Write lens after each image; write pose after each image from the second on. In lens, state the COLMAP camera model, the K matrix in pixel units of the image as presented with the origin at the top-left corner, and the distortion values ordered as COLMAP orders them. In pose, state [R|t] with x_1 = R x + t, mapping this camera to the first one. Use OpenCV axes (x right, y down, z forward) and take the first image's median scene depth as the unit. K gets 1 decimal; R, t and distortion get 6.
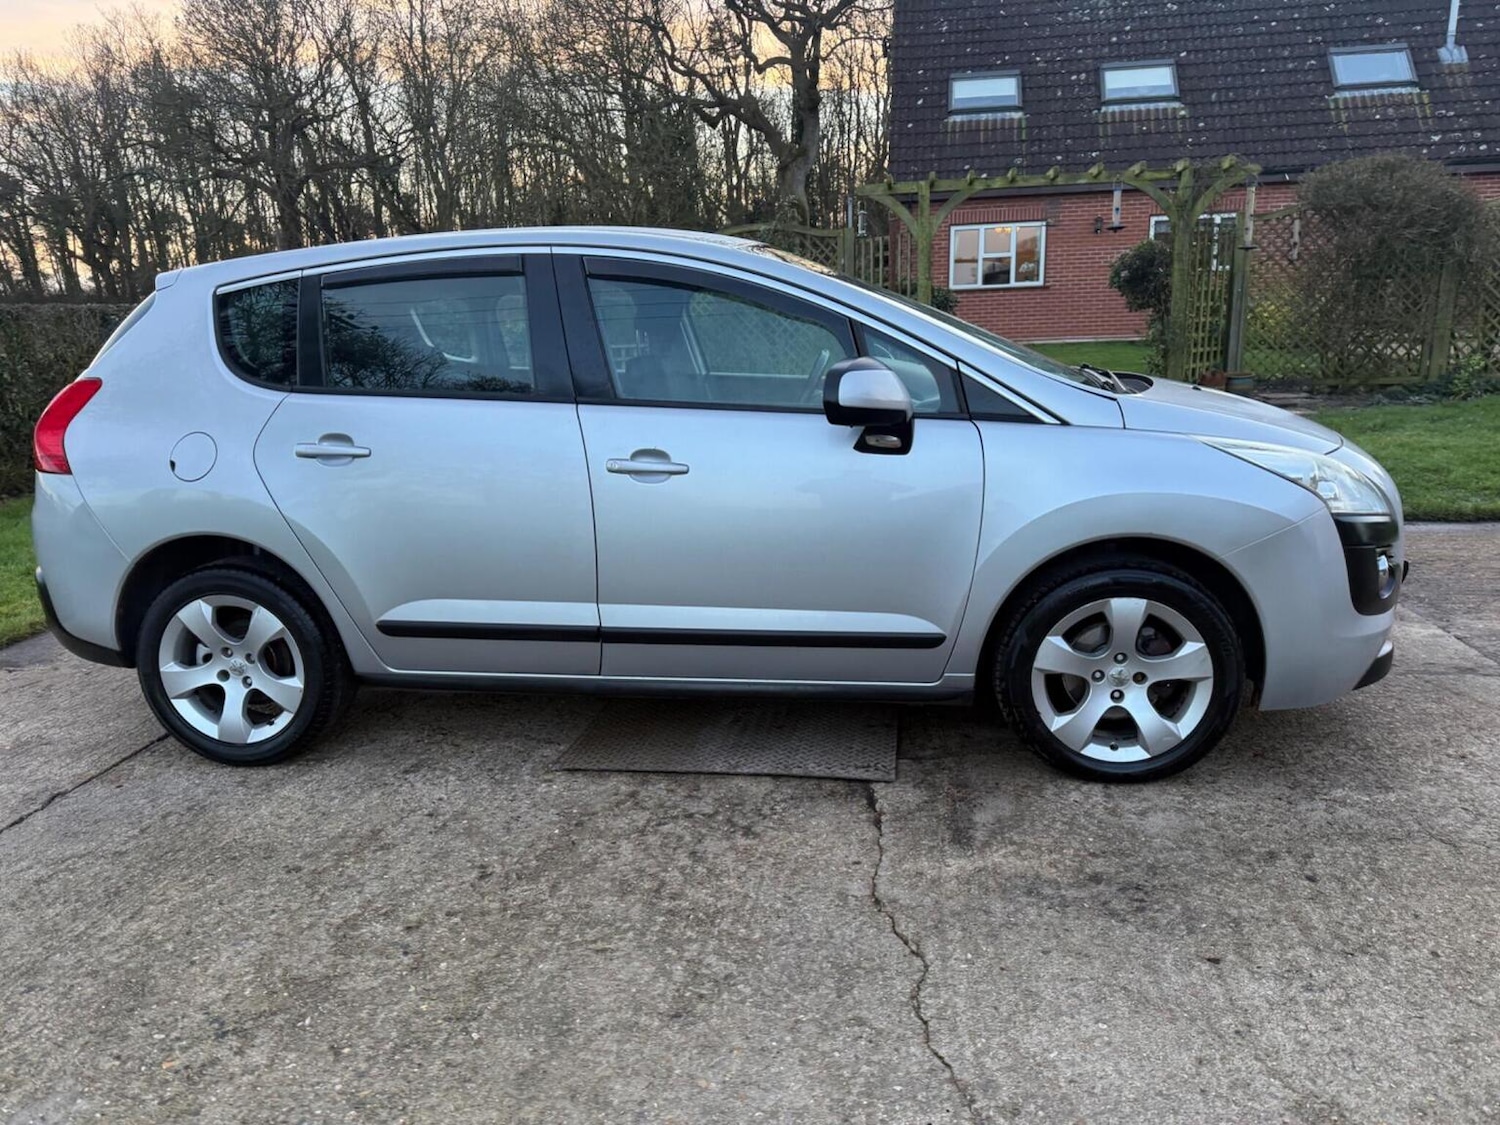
lens RADIAL K [[1057.9, 0, 748.9], [0, 1057.9, 574.1], [0, 0, 1]] dist [0.027582, -0.028810]
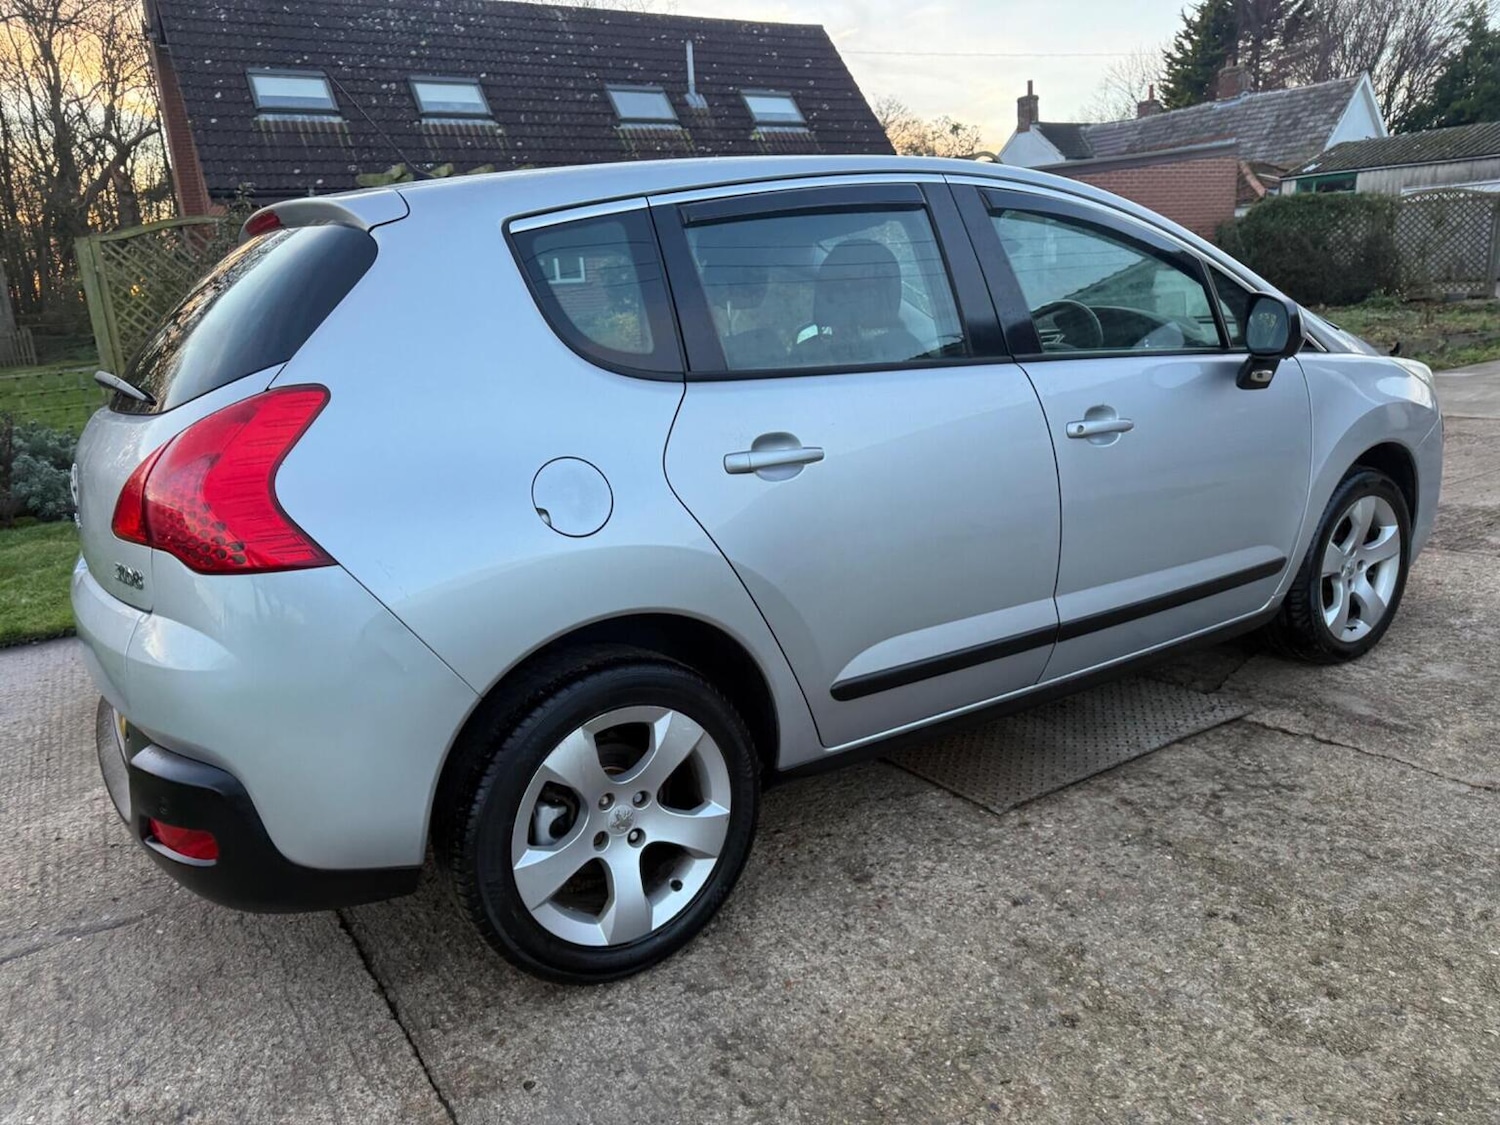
lens RADIAL K [[1062.0, 0, 747.9], [0, 1062.0, 568.0], [0, 0, 1]] dist [0.020131, -0.021889]
pose [[0.760431, -0.177943, 0.624565, -0.800925], [0.194385, 0.980003, 0.042538, -0.073315], [-0.619645, 0.089059, 0.779813, 0.450066]]
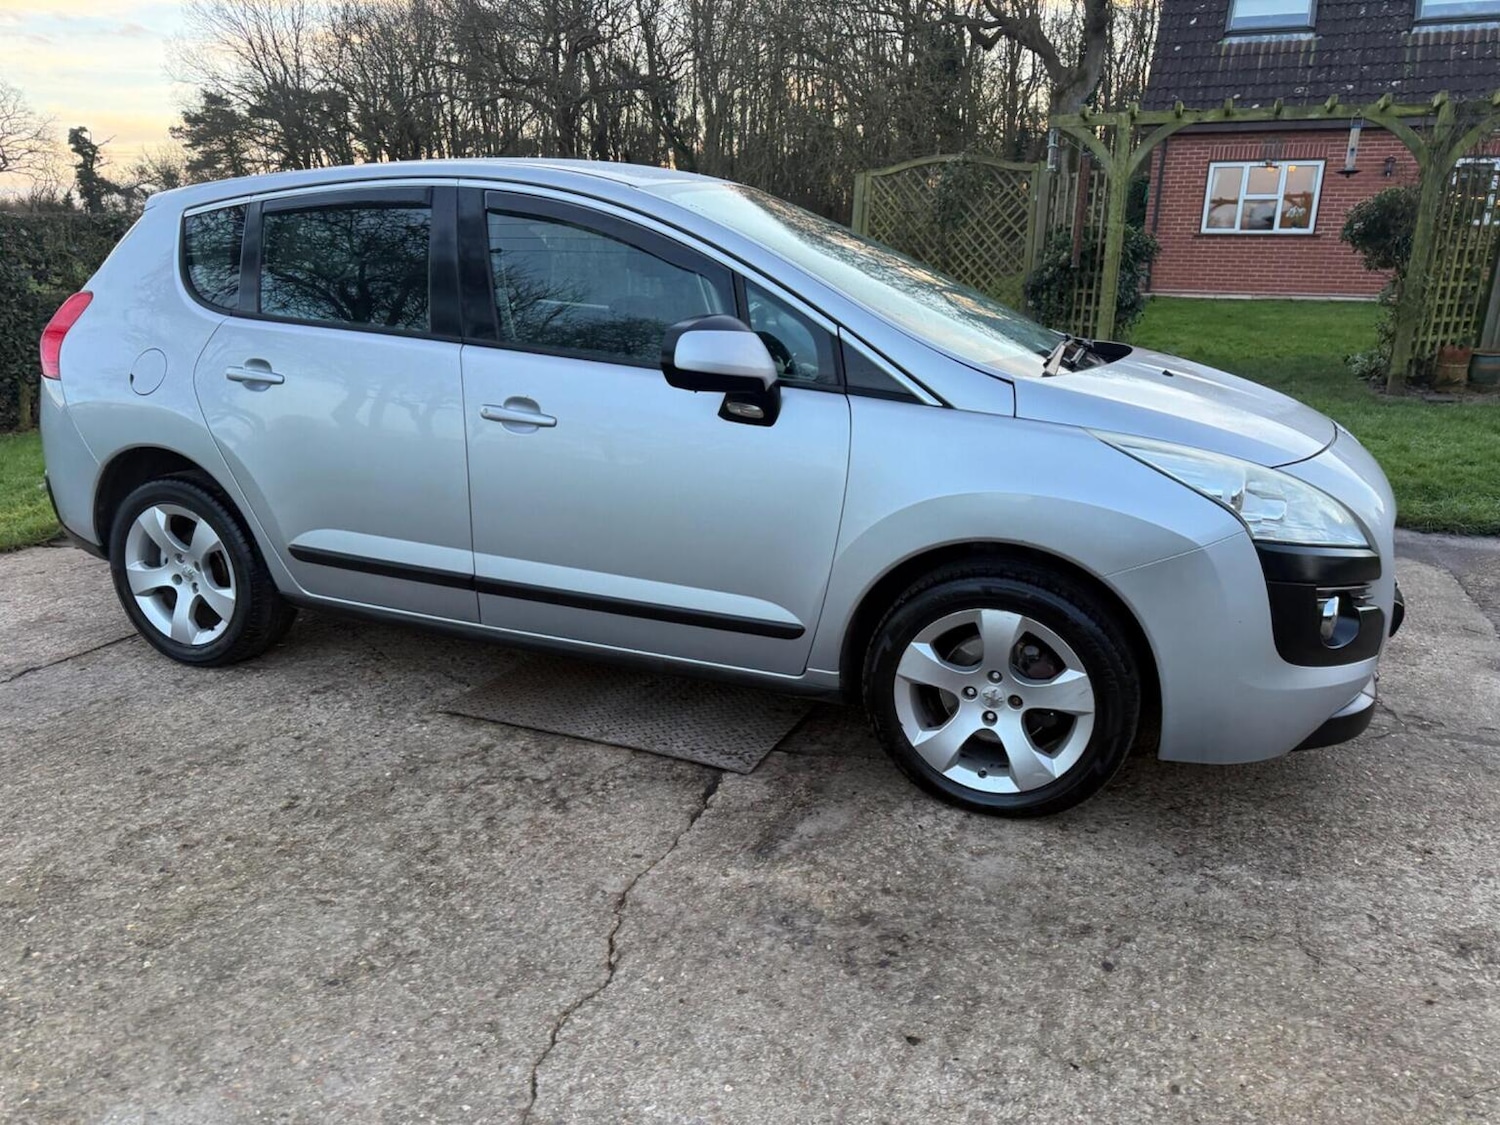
lens RADIAL K [[1057.9, 0, 748.9], [0, 1057.9, 574.1], [0, 0, 1]] dist [0.027582, -0.028810]
pose [[0.968785, 0.112105, -0.221106, 0.302989], [-0.098509, 0.992555, 0.071624, -0.043815], [0.227489, -0.047608, 0.972616, 0.091738]]
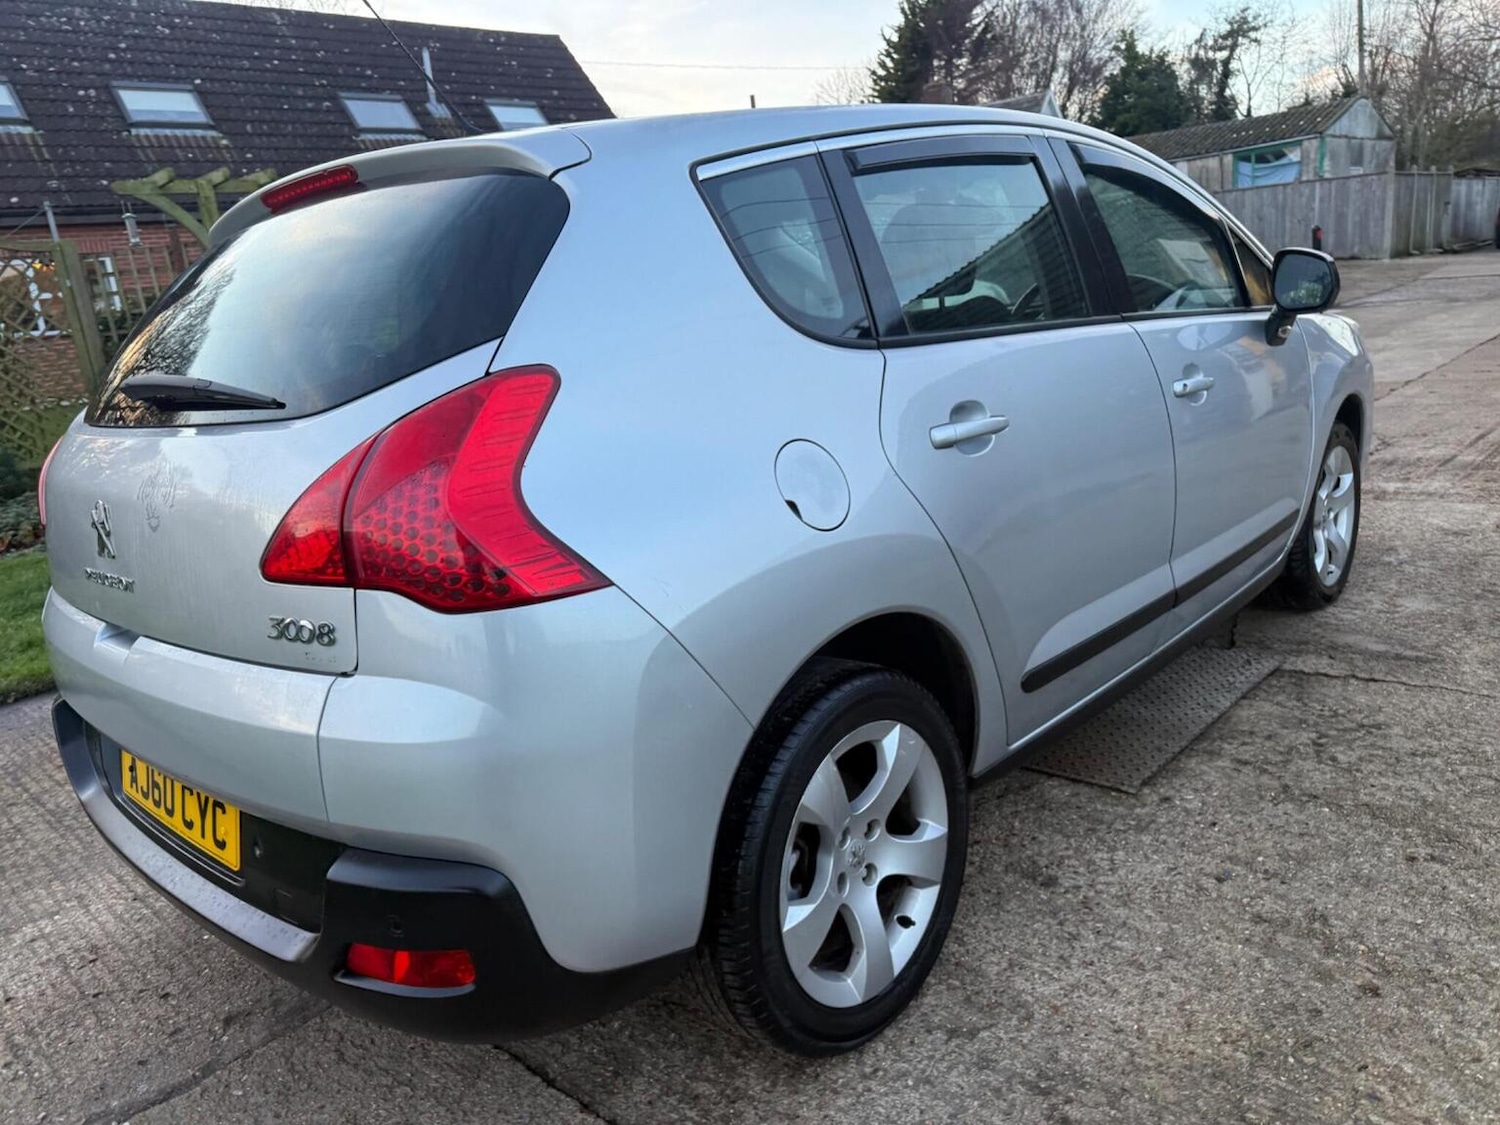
lens RADIAL K [[1068.1, 0, 746.6], [0, 1068.1, 568.9], [0, 0, 1]] dist [0.000812, -0.000579]
pose [[0.580888, -0.234570, 0.779453, -0.918742], [0.275283, 0.957767, 0.083077, -0.118183], [-0.766021, 0.166311, 0.620928, 0.683609]]
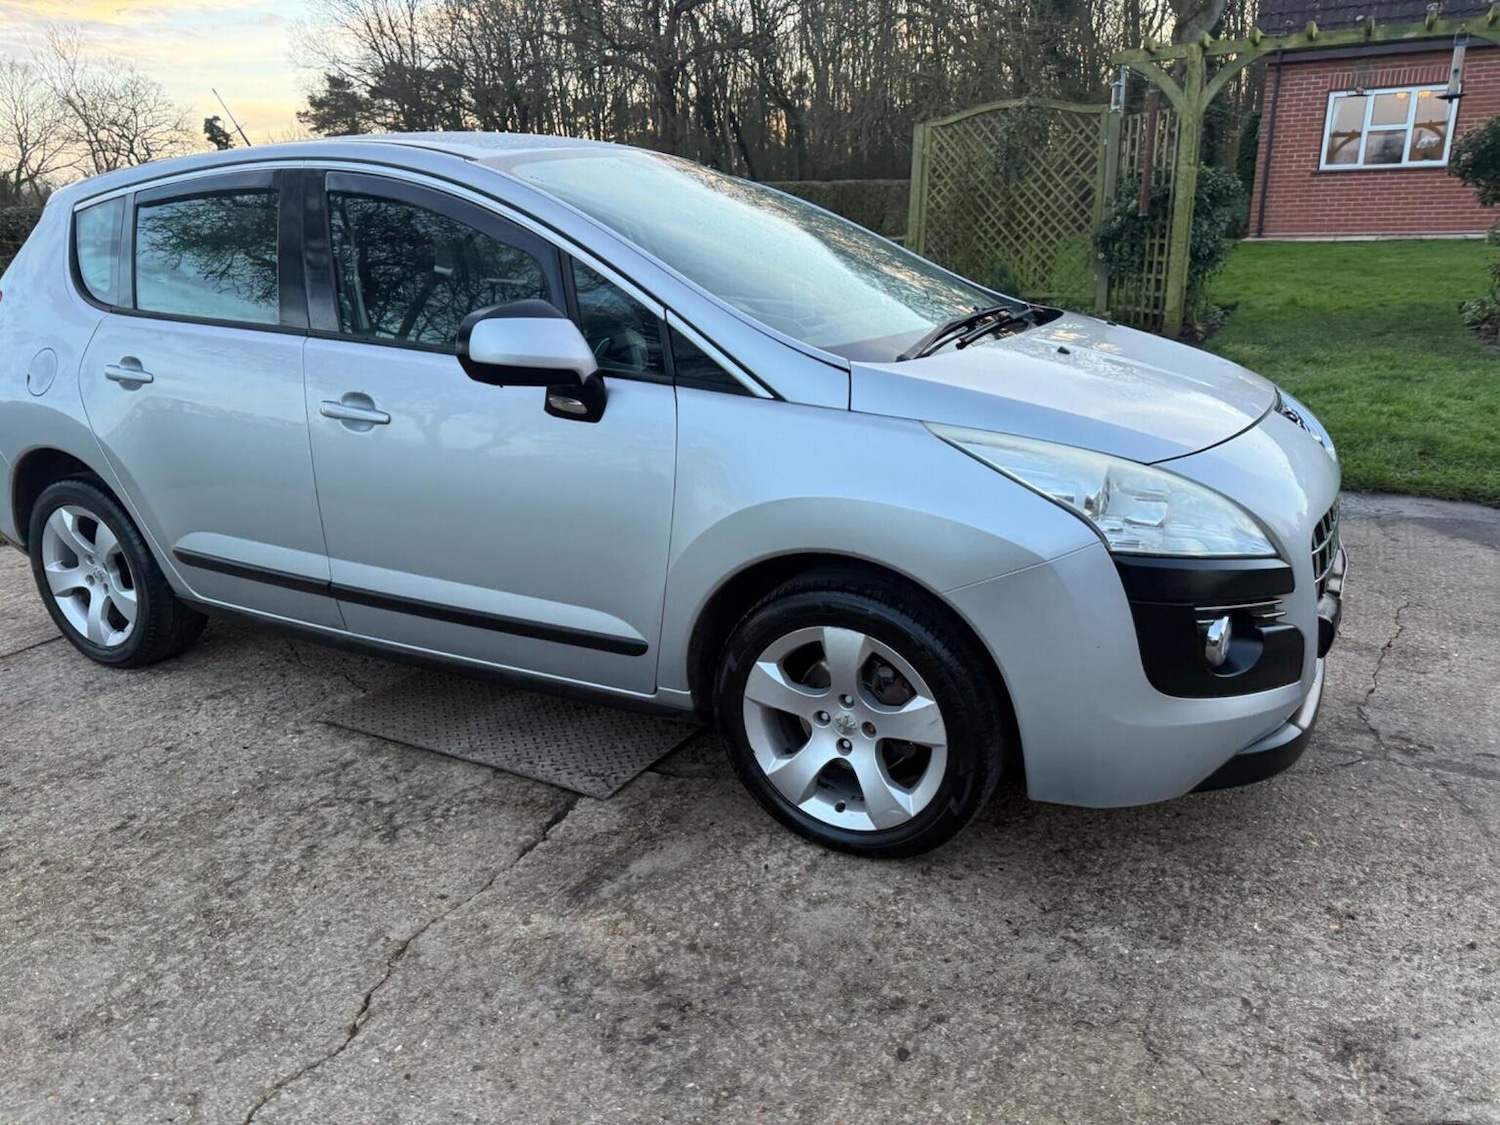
lens RADIAL K [[1062.0, 0, 747.9], [0, 1062.0, 568.0], [0, 0, 1]] dist [0.020131, -0.021889]
pose [[0.938509, 0.114112, -0.325851, 0.472901], [-0.082124, 0.990495, 0.110337, -0.089132], [0.335345, -0.076792, 0.938960, 0.224907]]
